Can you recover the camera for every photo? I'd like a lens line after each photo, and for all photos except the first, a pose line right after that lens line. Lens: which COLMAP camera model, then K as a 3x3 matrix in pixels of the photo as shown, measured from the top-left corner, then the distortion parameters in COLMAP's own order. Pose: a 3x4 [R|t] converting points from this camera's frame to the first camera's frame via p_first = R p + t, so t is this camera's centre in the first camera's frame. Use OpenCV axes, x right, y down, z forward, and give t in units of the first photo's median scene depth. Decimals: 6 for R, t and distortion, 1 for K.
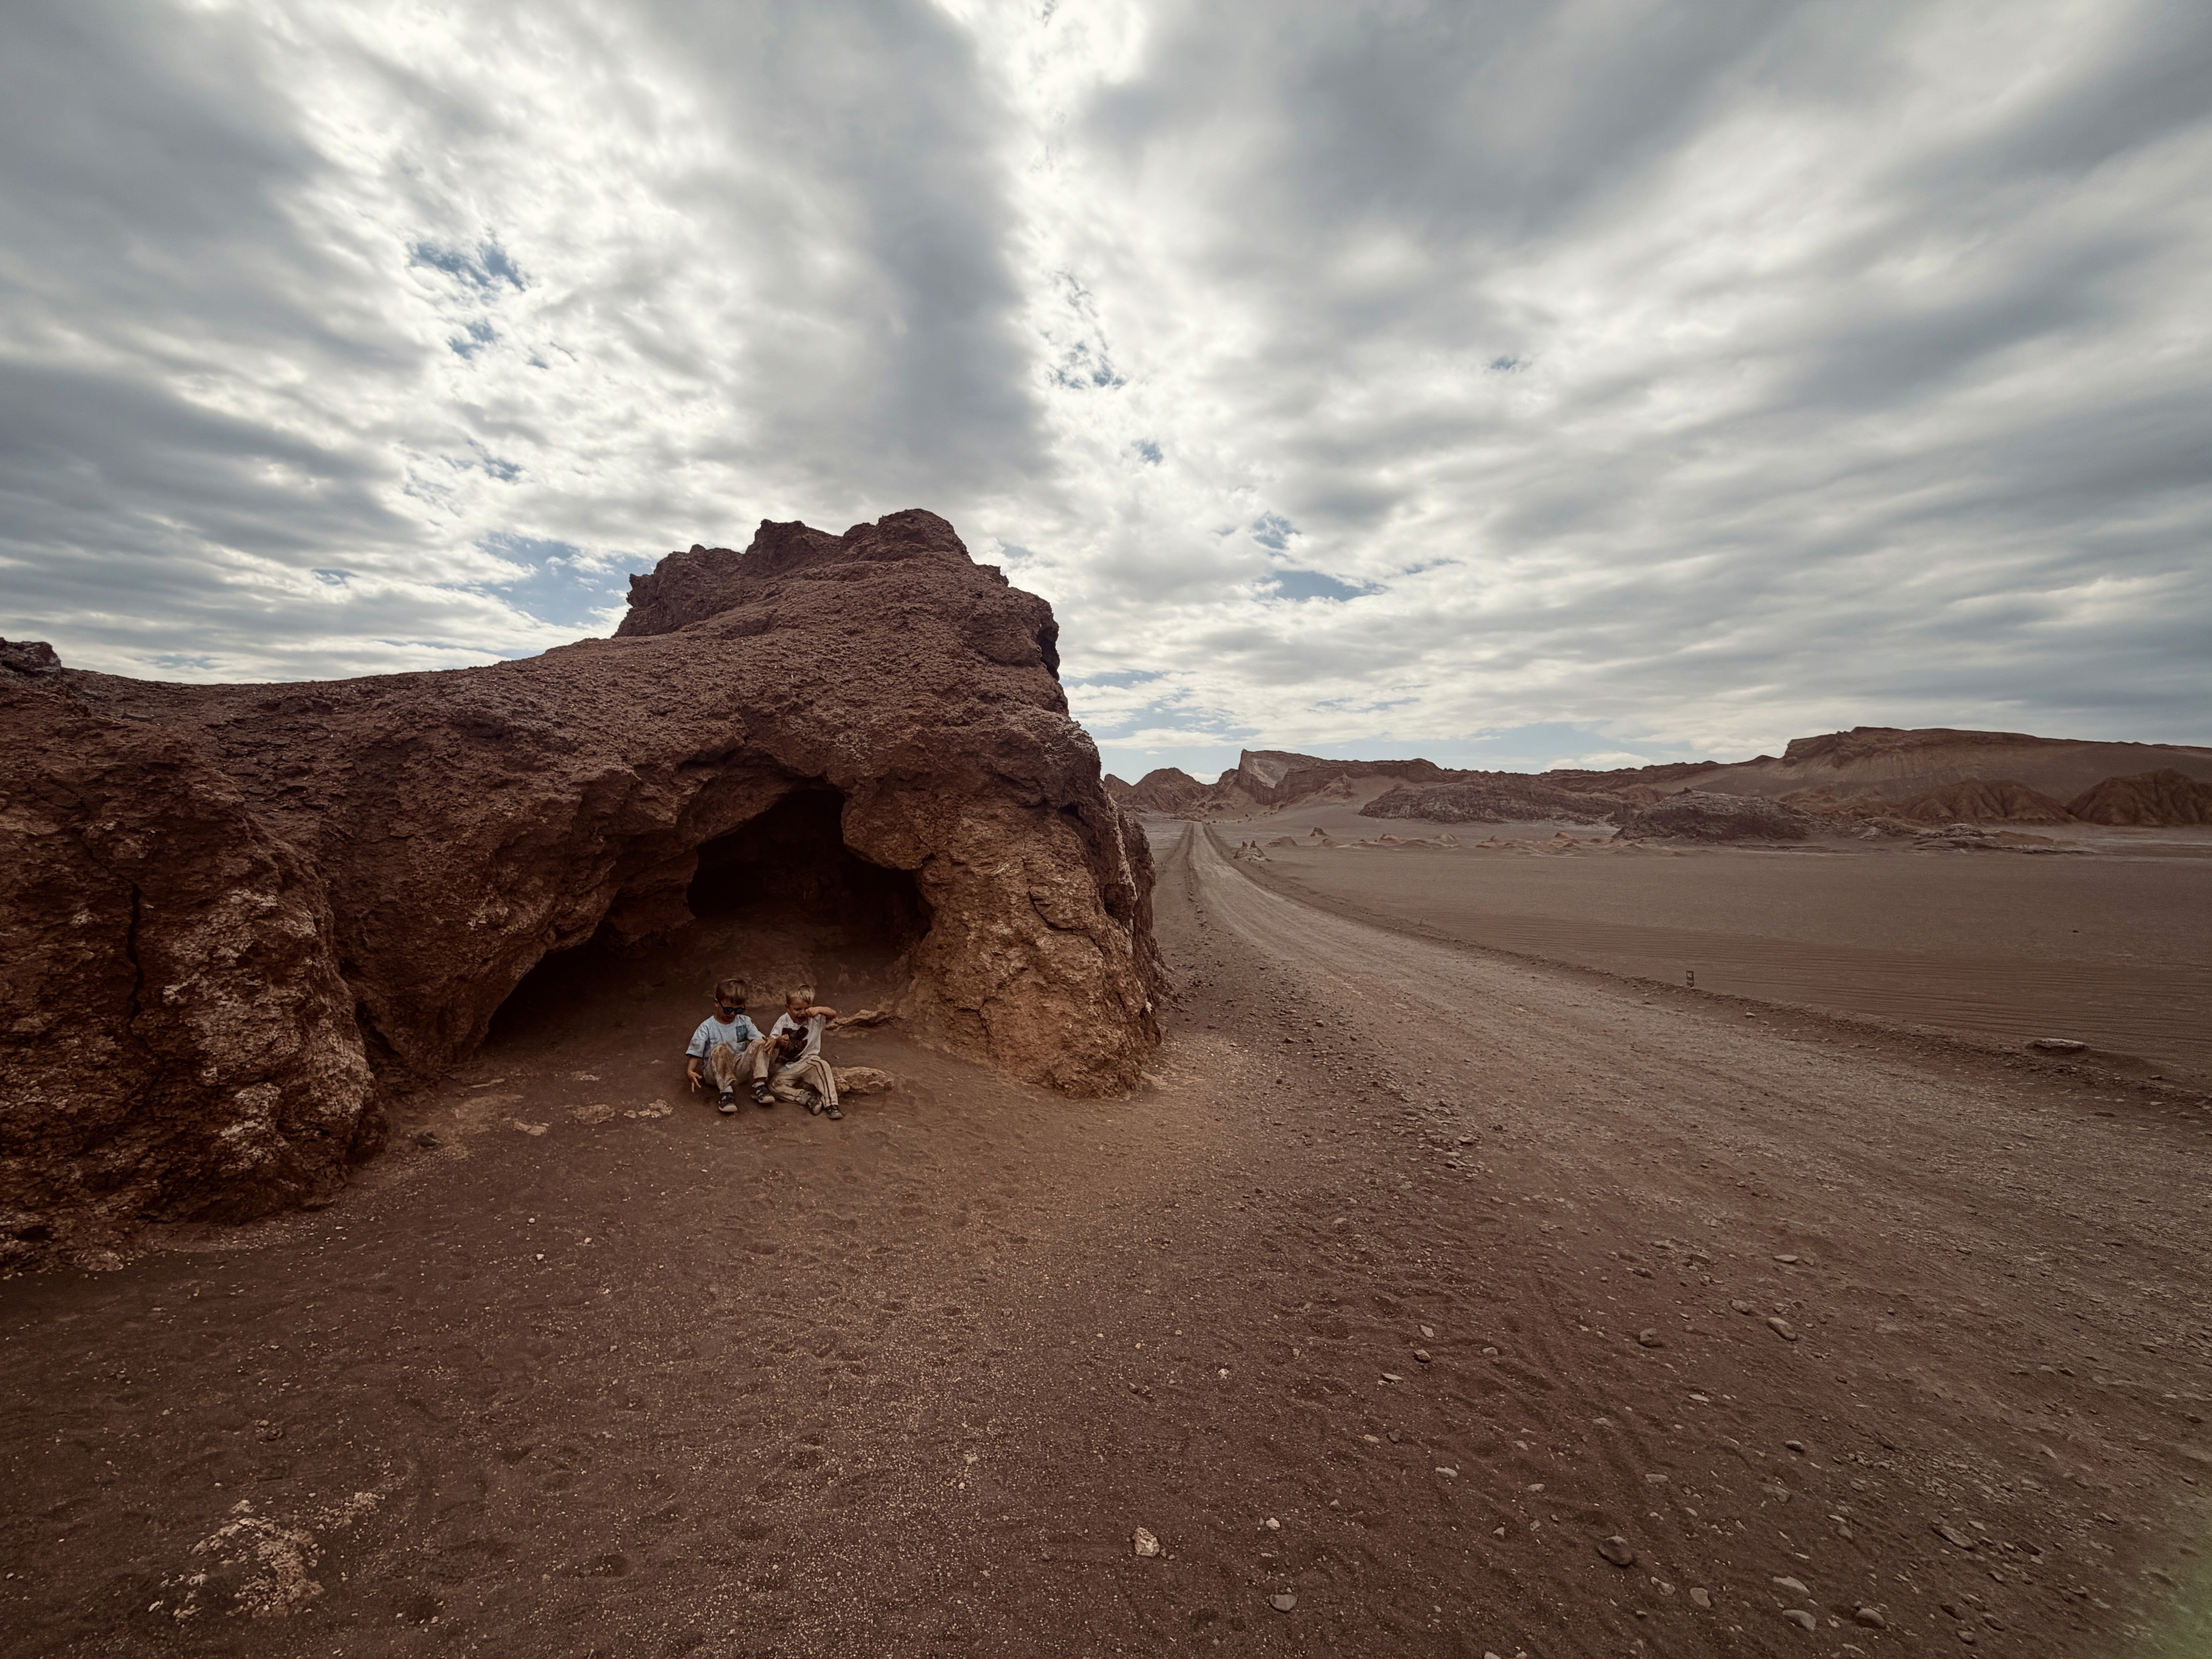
lens RADIAL K [[883.6, 0, 1104.1], [0, 883.6, 835.0], [0, 0, 1]] dist [0.002263, 0.000124]
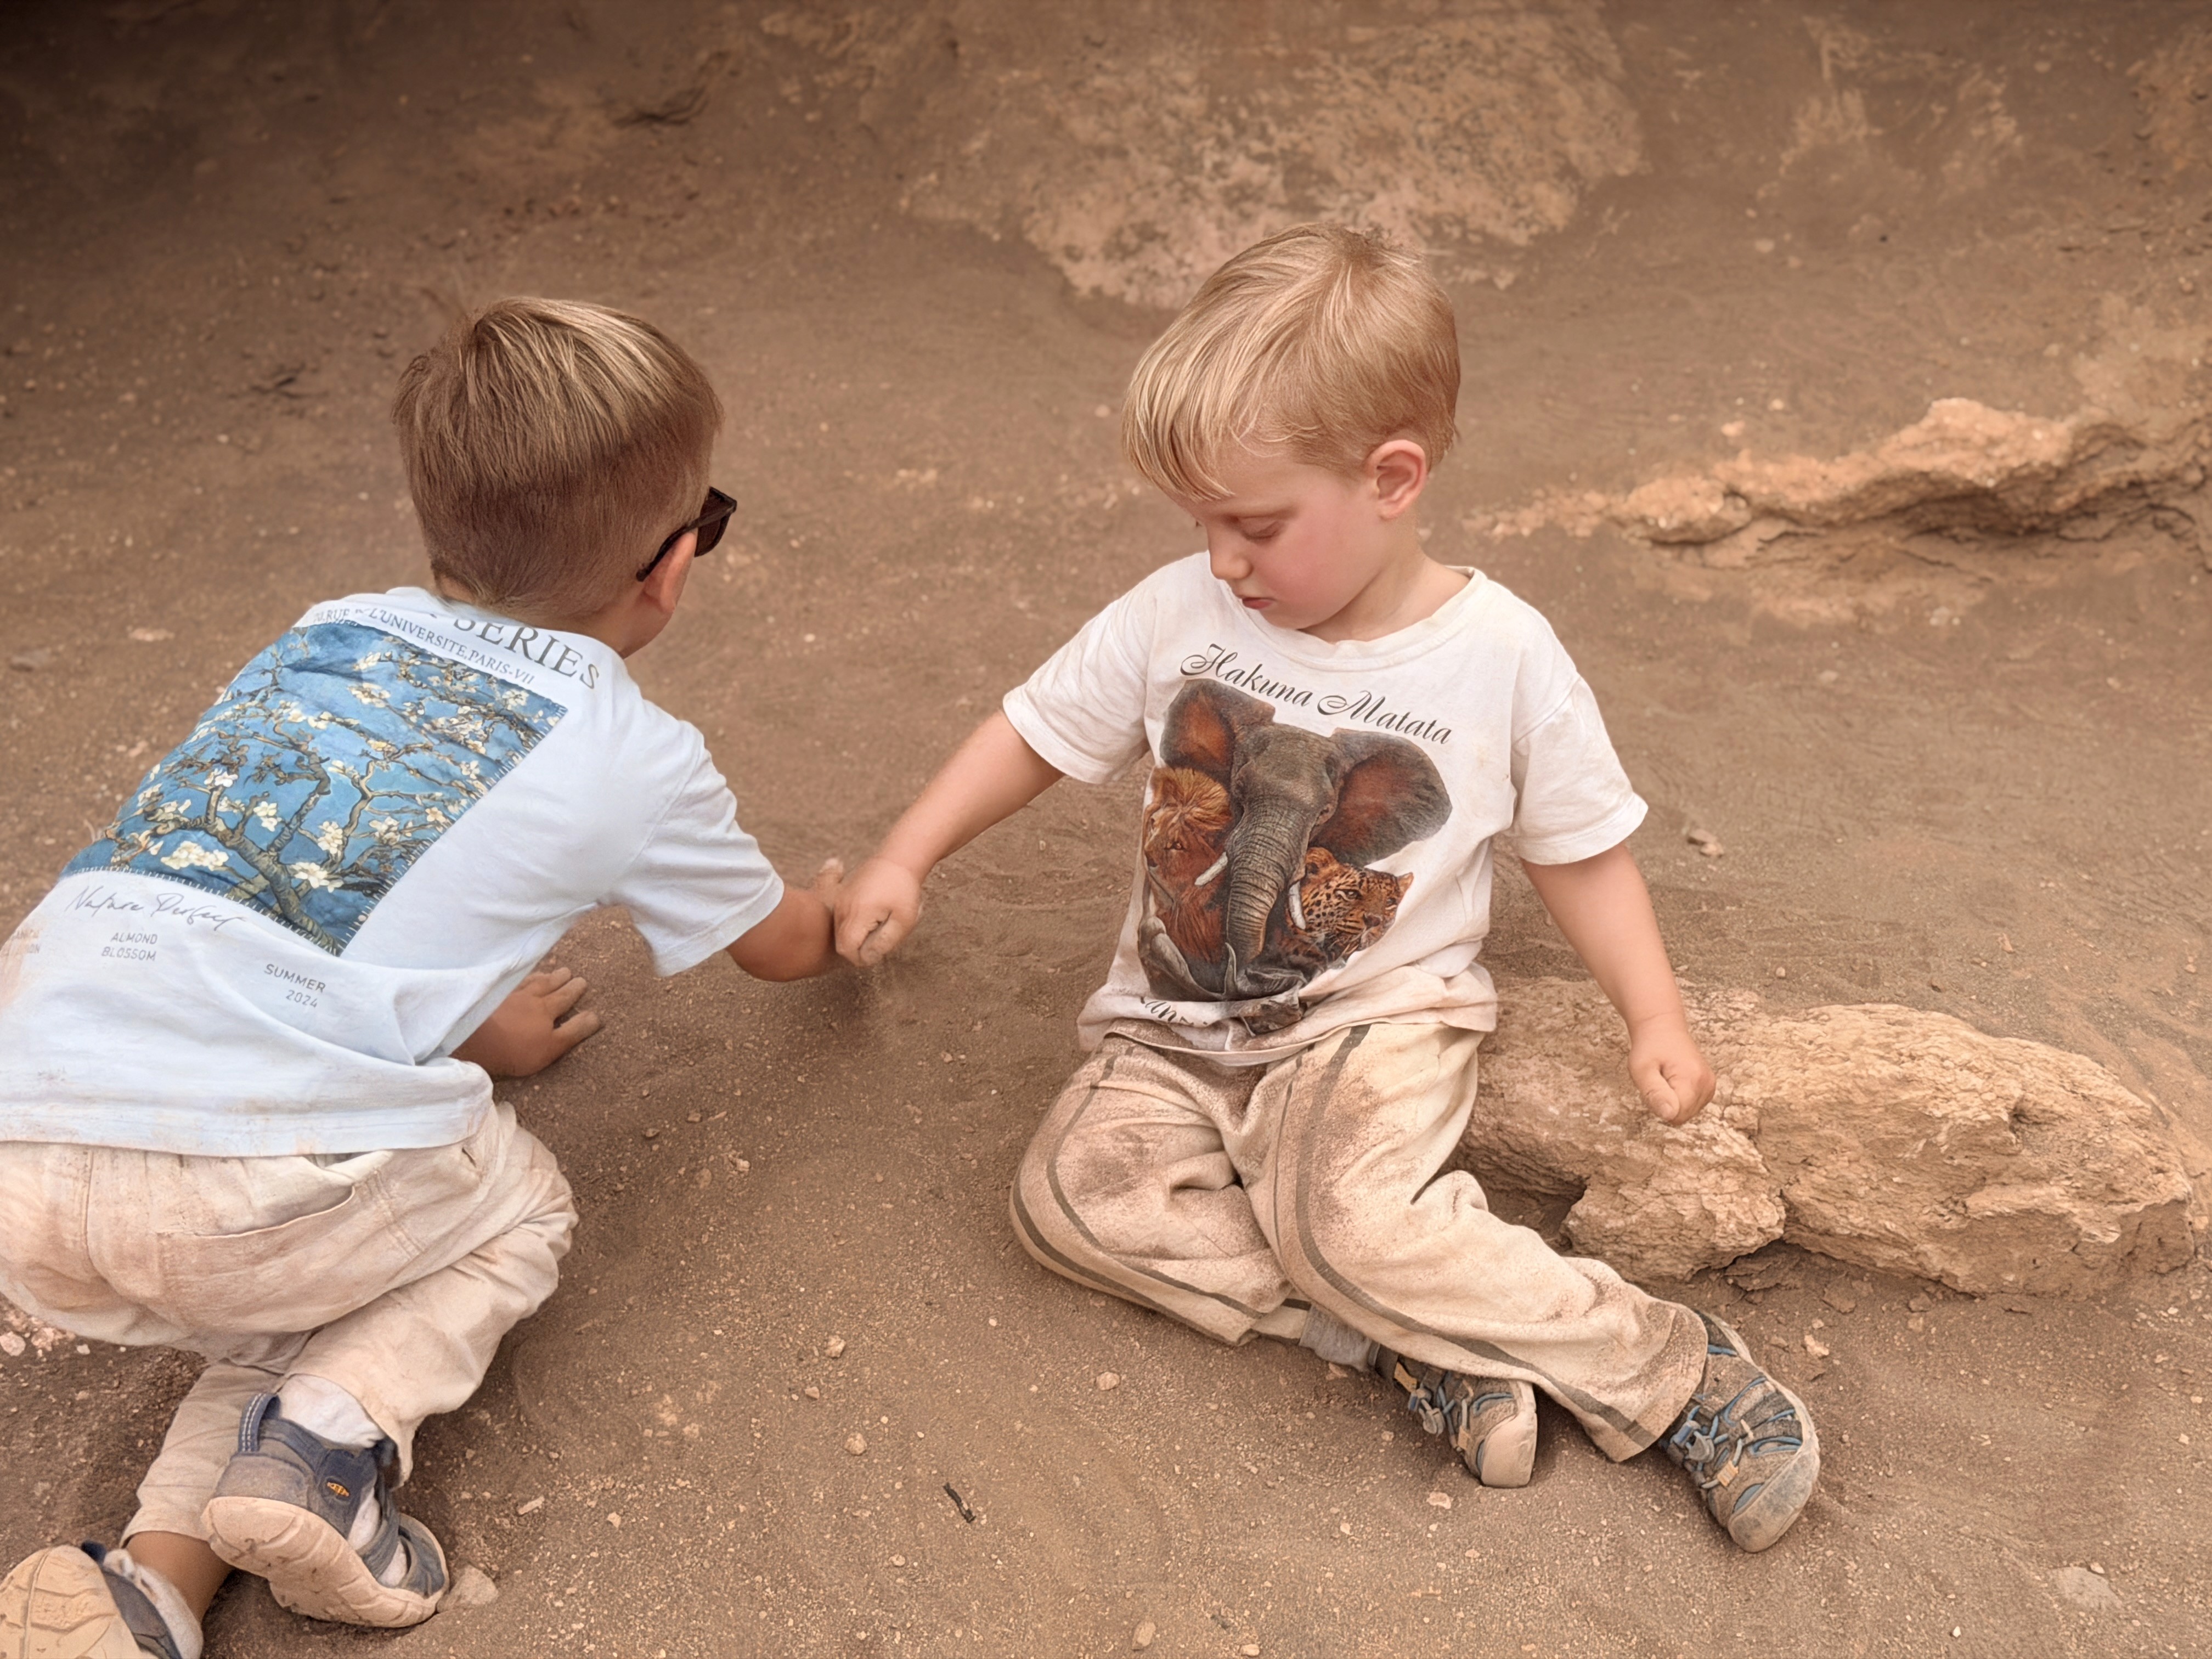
lens RADIAL K [[3096.2, 0, 1108.0], [0, 3096.2, 831.4], [0, 0, 1]] dist [-0.008854, 0.000000]
pose [[0.865790, 0.151688, -0.476863, -0.168094], [0.035249, 0.932096, 0.360492, 0.100187], [0.499165, -0.328919, 0.801653, 0.604060]]
